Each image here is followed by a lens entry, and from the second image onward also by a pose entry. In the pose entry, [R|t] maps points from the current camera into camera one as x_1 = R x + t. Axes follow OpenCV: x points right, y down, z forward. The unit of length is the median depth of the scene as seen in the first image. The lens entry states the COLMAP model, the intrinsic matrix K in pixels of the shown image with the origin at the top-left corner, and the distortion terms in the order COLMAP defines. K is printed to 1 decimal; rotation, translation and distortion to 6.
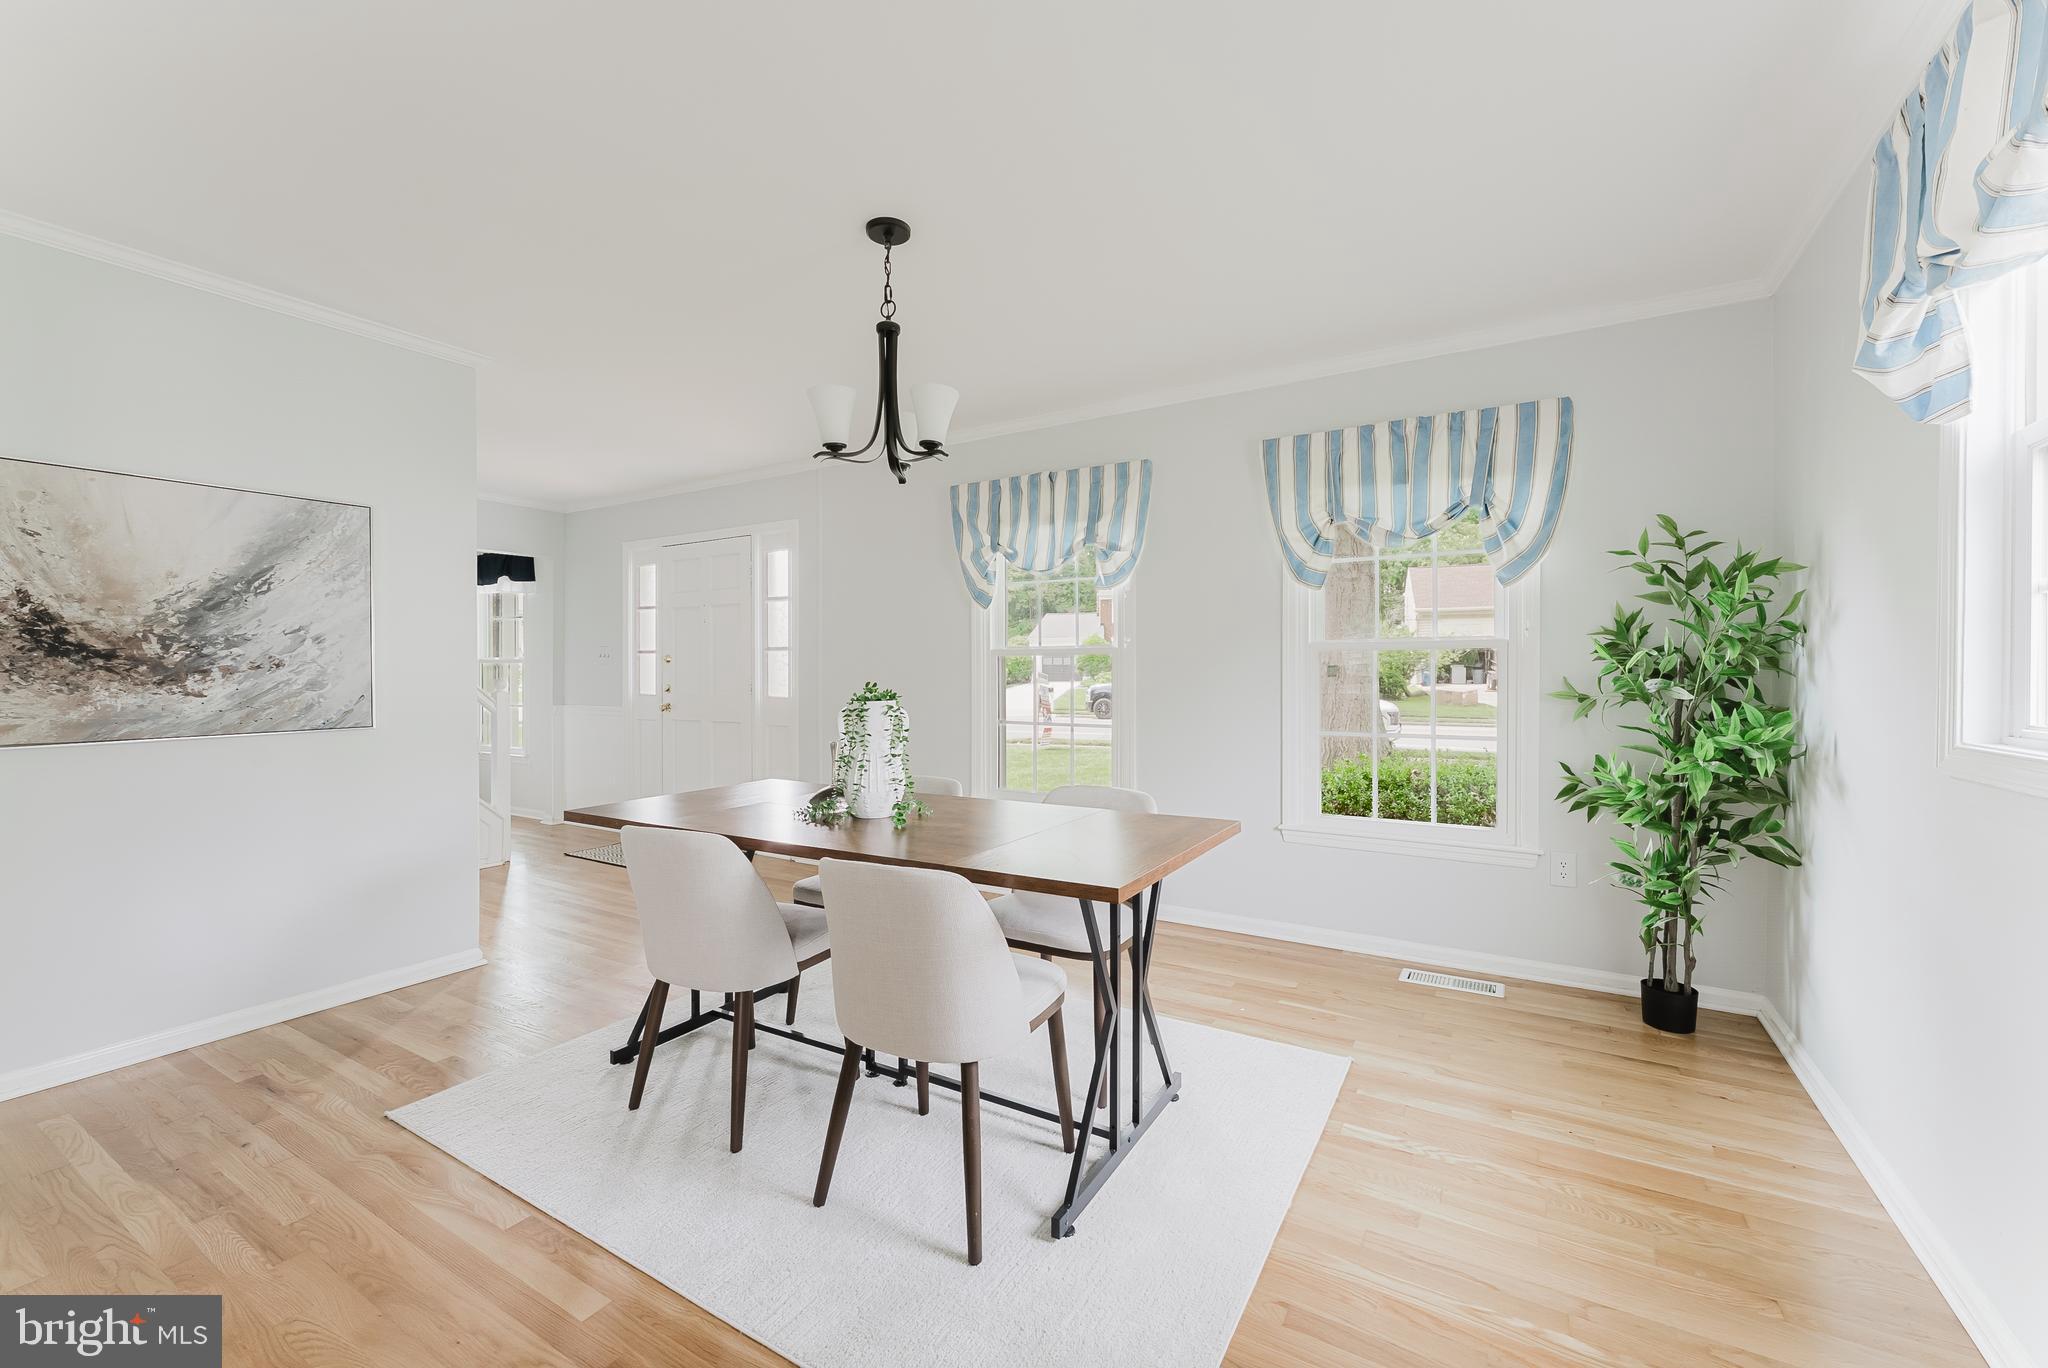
lens RADIAL K [[827.8, 0, 1026.2], [0, 827.8, 673.3], [0, 0, 1]] dist [0.000961, 0.000450]
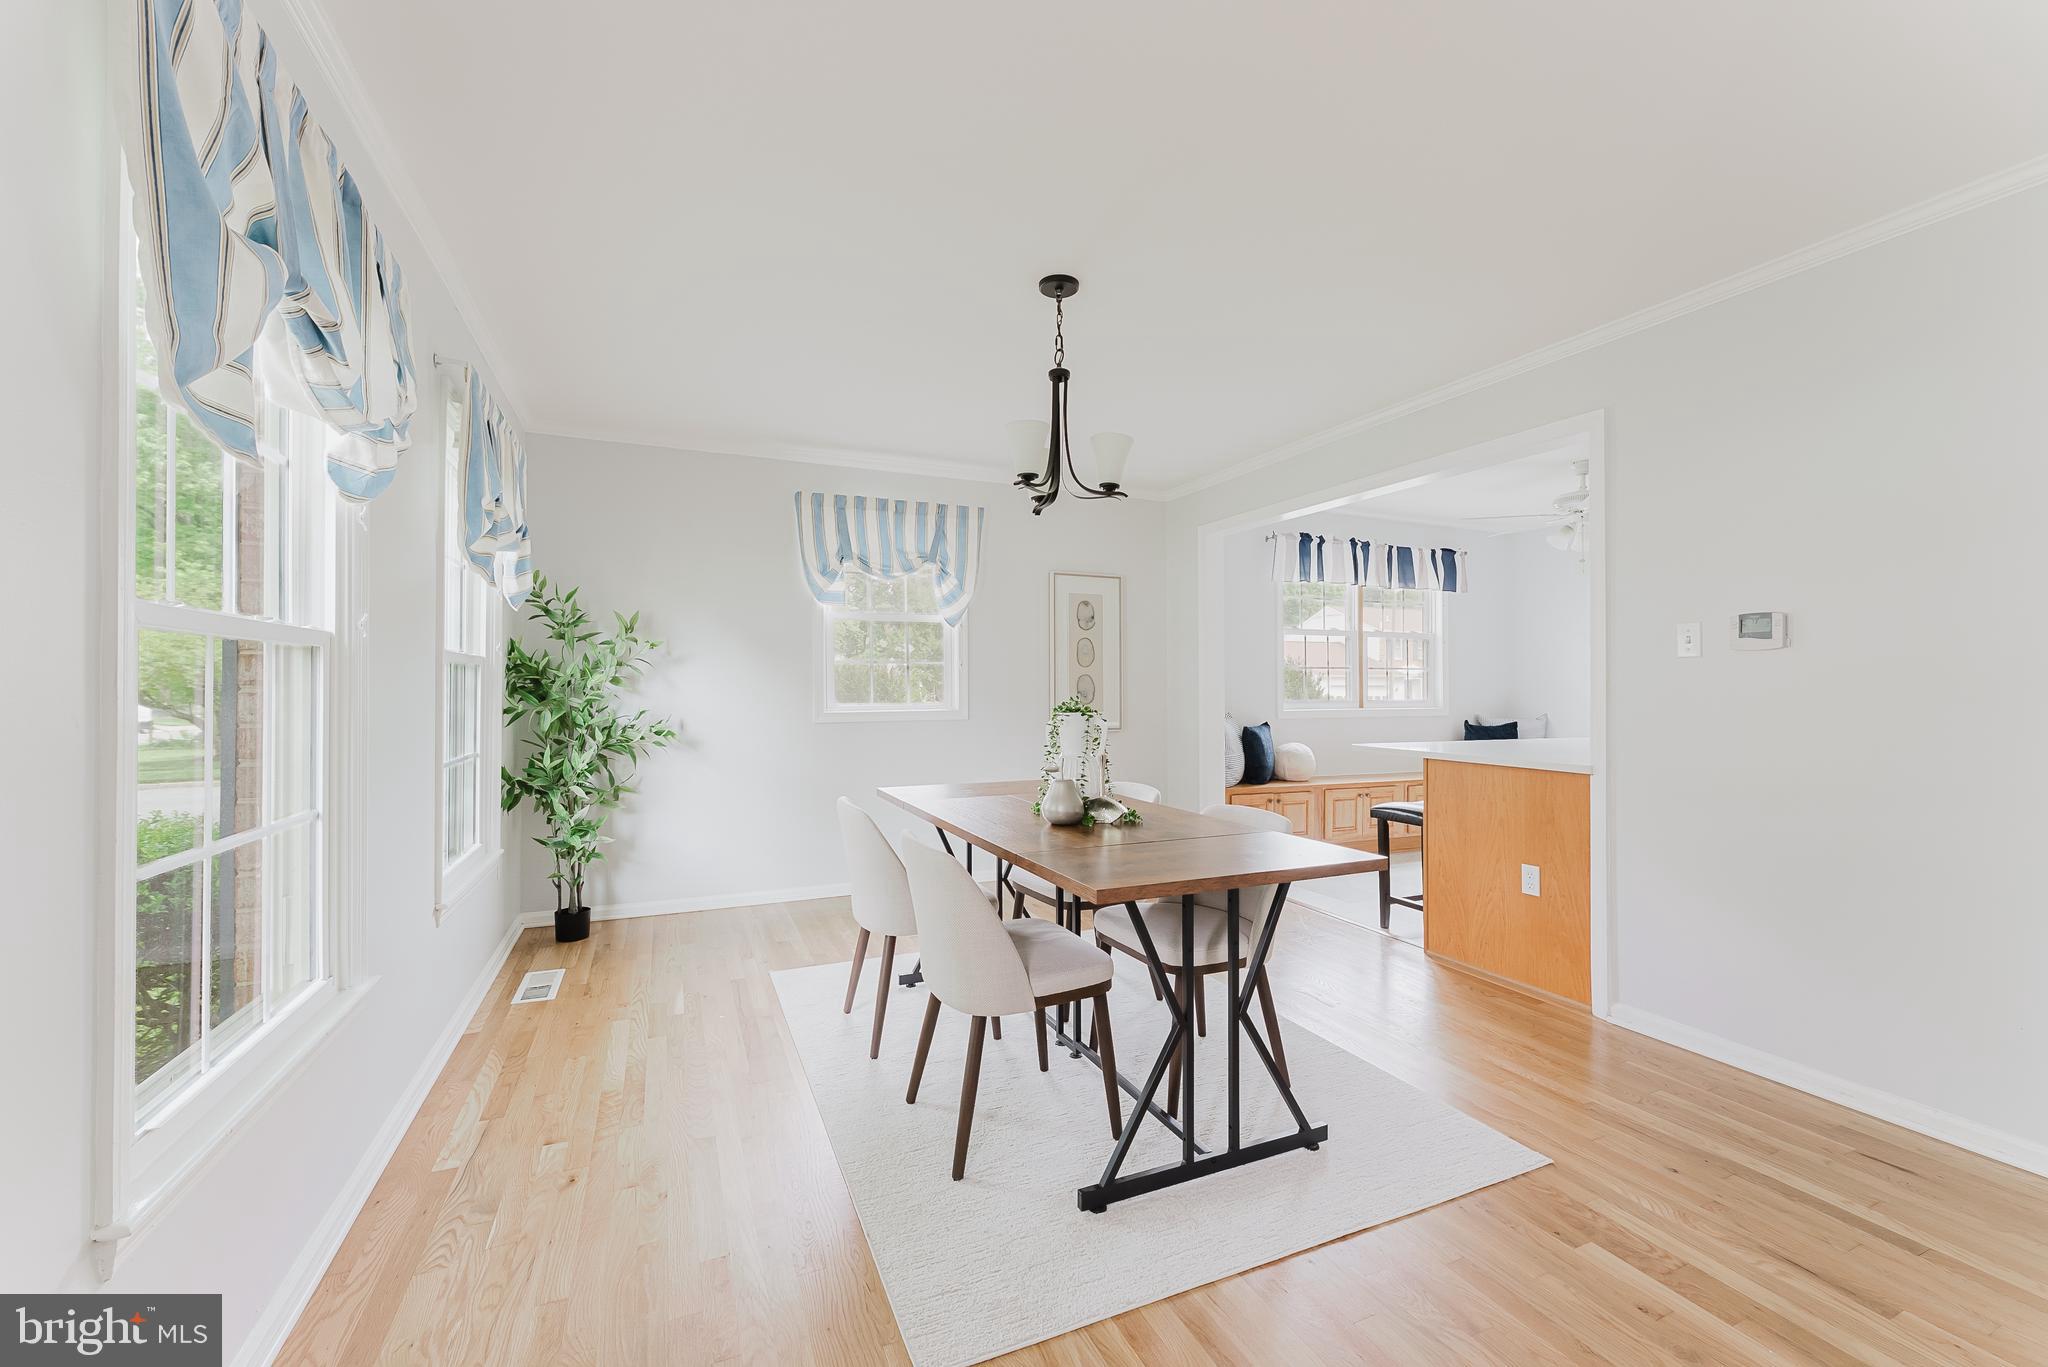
lens RADIAL K [[827.8, 0, 1018.5], [0, 827.8, 680.2], [0, 0, 1]] dist [0.000961, 0.000450]
pose [[-0.813422, 0.007176, 0.581630, -1.088303], [0.008156, 0.999966, -0.000931, -0.013583], [-0.581617, 0.003987, -0.813453, 2.755347]]
